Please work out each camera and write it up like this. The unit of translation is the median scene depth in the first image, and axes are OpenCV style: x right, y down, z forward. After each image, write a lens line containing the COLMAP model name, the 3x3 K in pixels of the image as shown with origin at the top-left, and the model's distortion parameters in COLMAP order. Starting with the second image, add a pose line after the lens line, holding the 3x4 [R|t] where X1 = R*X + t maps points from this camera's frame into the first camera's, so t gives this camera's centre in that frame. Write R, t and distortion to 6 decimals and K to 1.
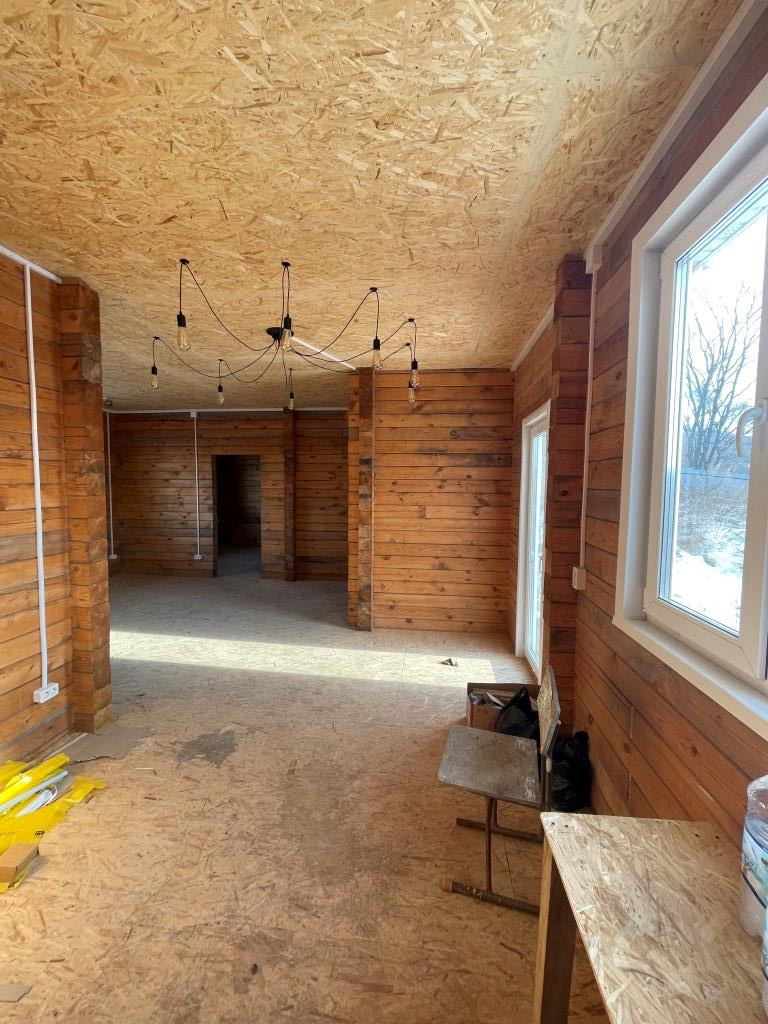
lens RADIAL K [[413.4, 0, 385.1], [0, 413.4, 514.2], [0, 0, 1]] dist [-0.001846, -0.000518]
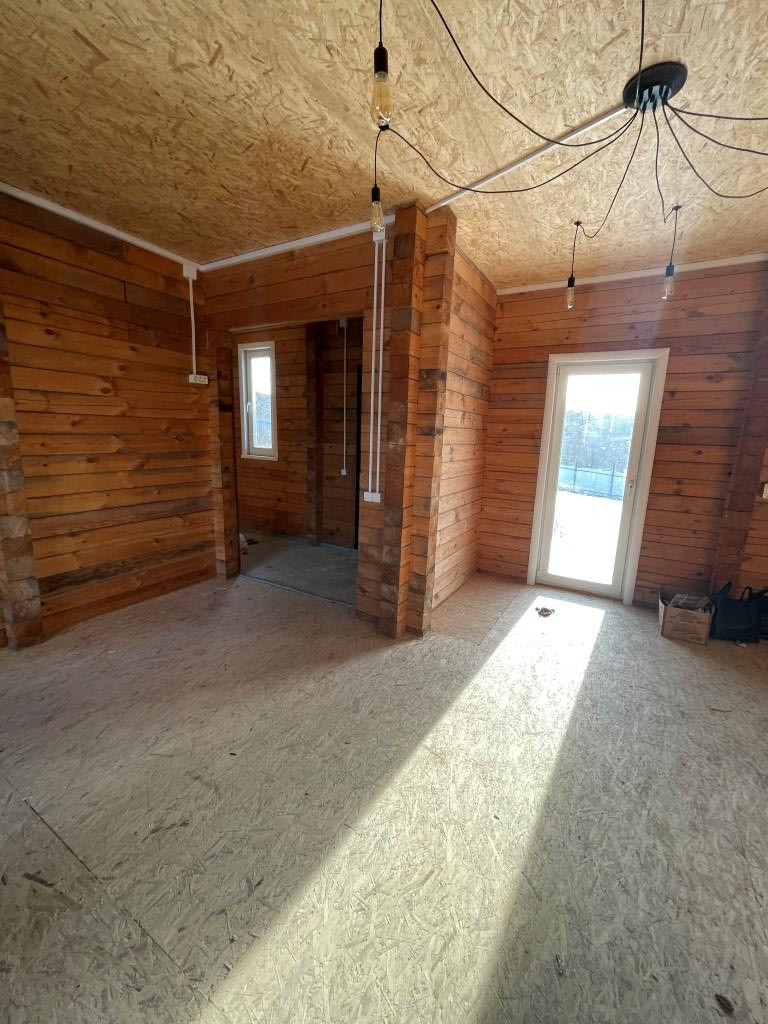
lens RADIAL K [[413.4, 0, 384.5], [0, 413.4, 512.2], [0, 0, 1]] dist [-0.001846, -0.000518]
pose [[0.396406, -0.174849, 0.901271, -1.198574], [0.036186, 0.983909, 0.174966, -0.066133], [-0.917362, -0.036744, 0.396355, 1.447932]]
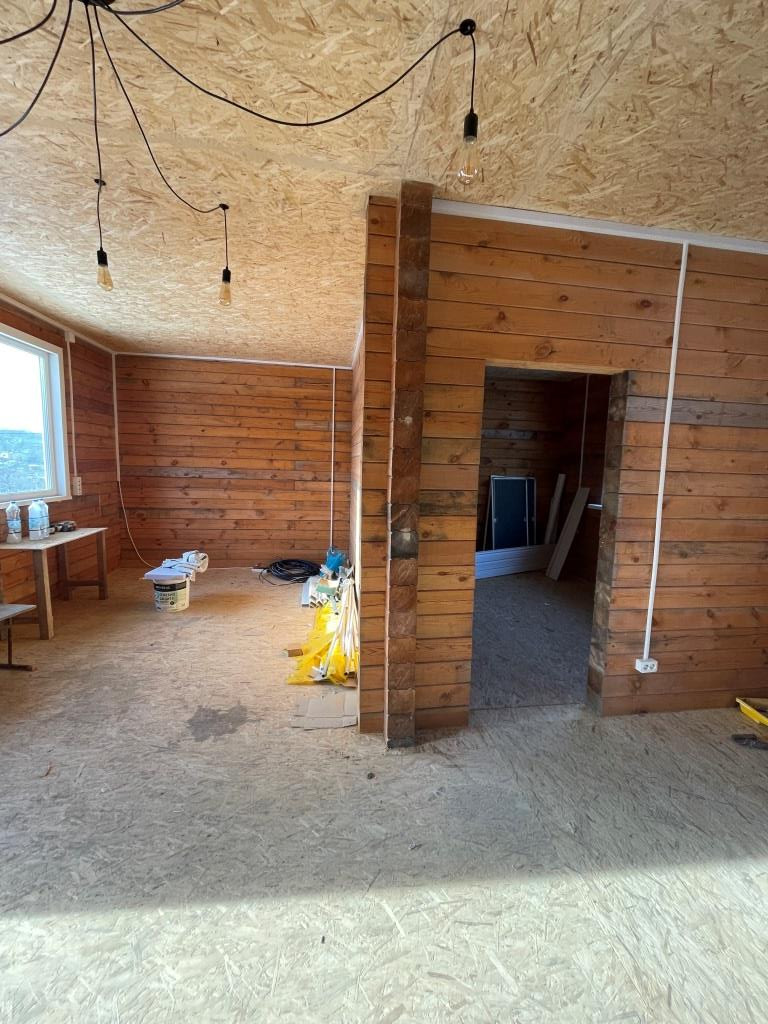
lens RADIAL K [[413.4, 0, 388.3], [0, 413.4, 510.2], [0, 0, 1]] dist [-0.001846, -0.000518]
pose [[-0.964065, -0.008662, -0.265524, -0.554329], [-0.056563, 0.983245, 0.173293, -0.104462], [0.259574, 0.182085, -0.948402, 1.943635]]
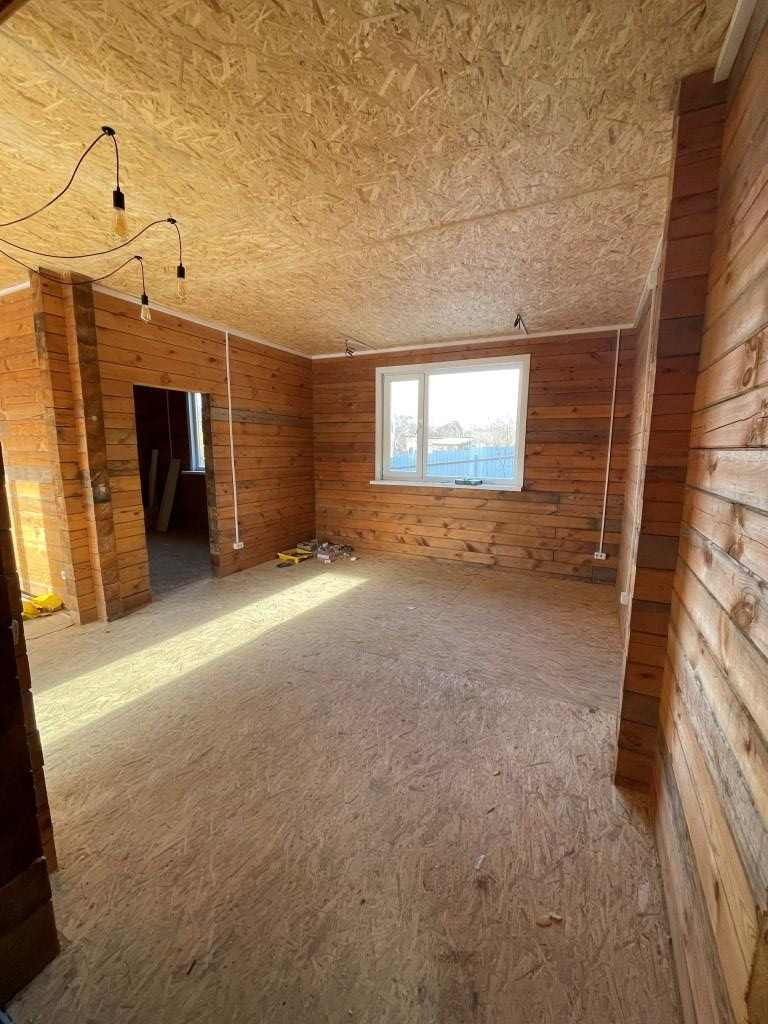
lens RADIAL K [[413.4, 0, 382.8], [0, 413.4, 507.9], [0, 0, 1]] dist [-0.001846, -0.000518]
pose [[-0.342975, 0.125833, -0.930878, 0.164809], [-0.072874, 0.984436, 0.159923, -0.135799], [0.936514, 0.122686, -0.328467, 2.507895]]
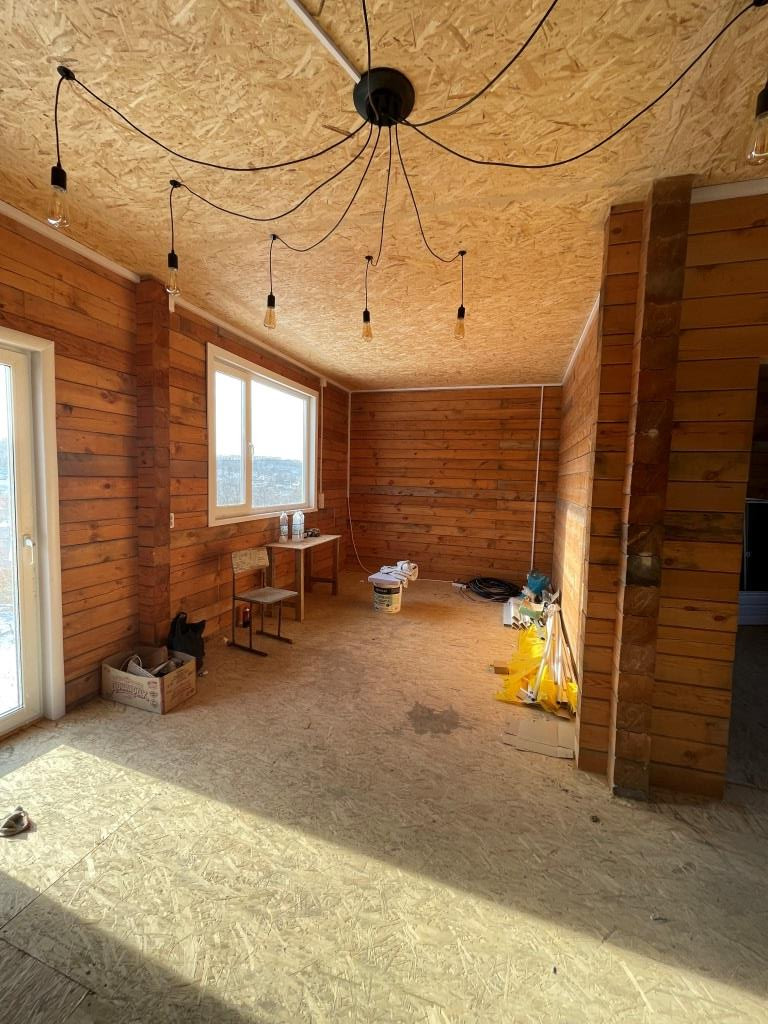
lens RADIAL K [[413.4, 0, 388.7], [0, 413.4, 510.0], [0, 0, 1]] dist [-0.001846, -0.000518]
pose [[-0.982827, -0.051411, 0.177225, -0.477970], [-0.026133, 0.989505, 0.142116, -0.096359], [-0.182671, 0.135044, -0.973855, 1.977361]]
